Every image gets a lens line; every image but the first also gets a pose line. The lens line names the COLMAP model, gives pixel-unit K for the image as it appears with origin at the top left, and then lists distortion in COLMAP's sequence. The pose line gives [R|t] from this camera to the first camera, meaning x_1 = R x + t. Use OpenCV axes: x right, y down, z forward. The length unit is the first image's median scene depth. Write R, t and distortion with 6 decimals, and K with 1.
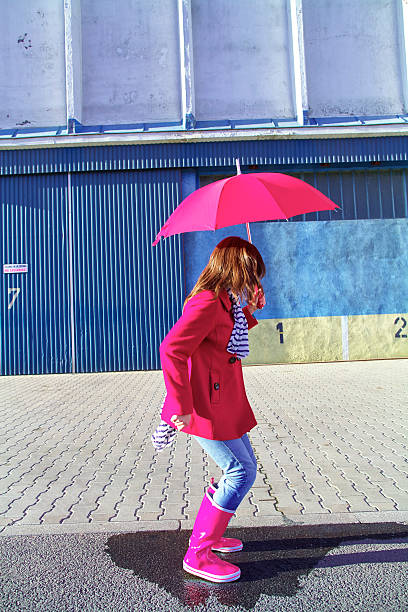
lens RADIAL K [[412.5, 0, 202.6], [0, 412.5, 305.1], [0, 0, 1]] dist [-0.052416, 0.042275]
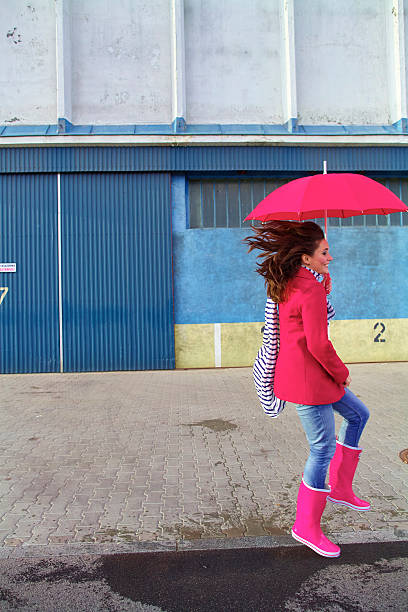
lens RADIAL K [[412.5, 0, 202.0], [0, 412.5, 304.6], [0, 0, 1]] dist [-0.052416, 0.042275]
pose [[0.999014, 0.018491, 0.040367, -0.010971], [-0.019647, 0.999403, 0.028425, -0.036779], [-0.039817, -0.029190, 0.998781, -0.020574]]
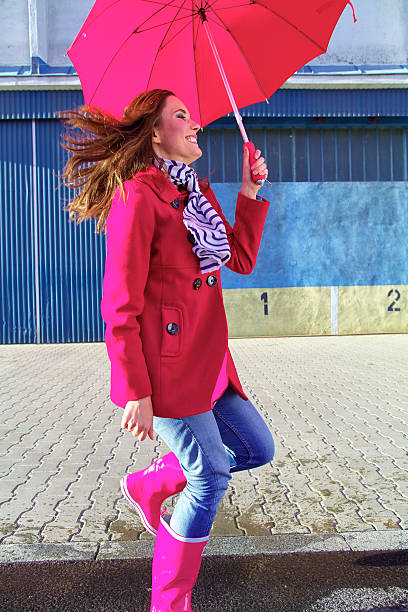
lens RADIAL K [[412.5, 0, 203.2], [0, 412.5, 305.0], [0, 0, 1]] dist [-0.052416, 0.042275]
pose [[0.999489, 0.017272, 0.026898, 0.026163], [-0.018861, 0.998020, 0.060007, 0.017993], [-0.025809, -0.060484, 0.997835, 0.082583]]
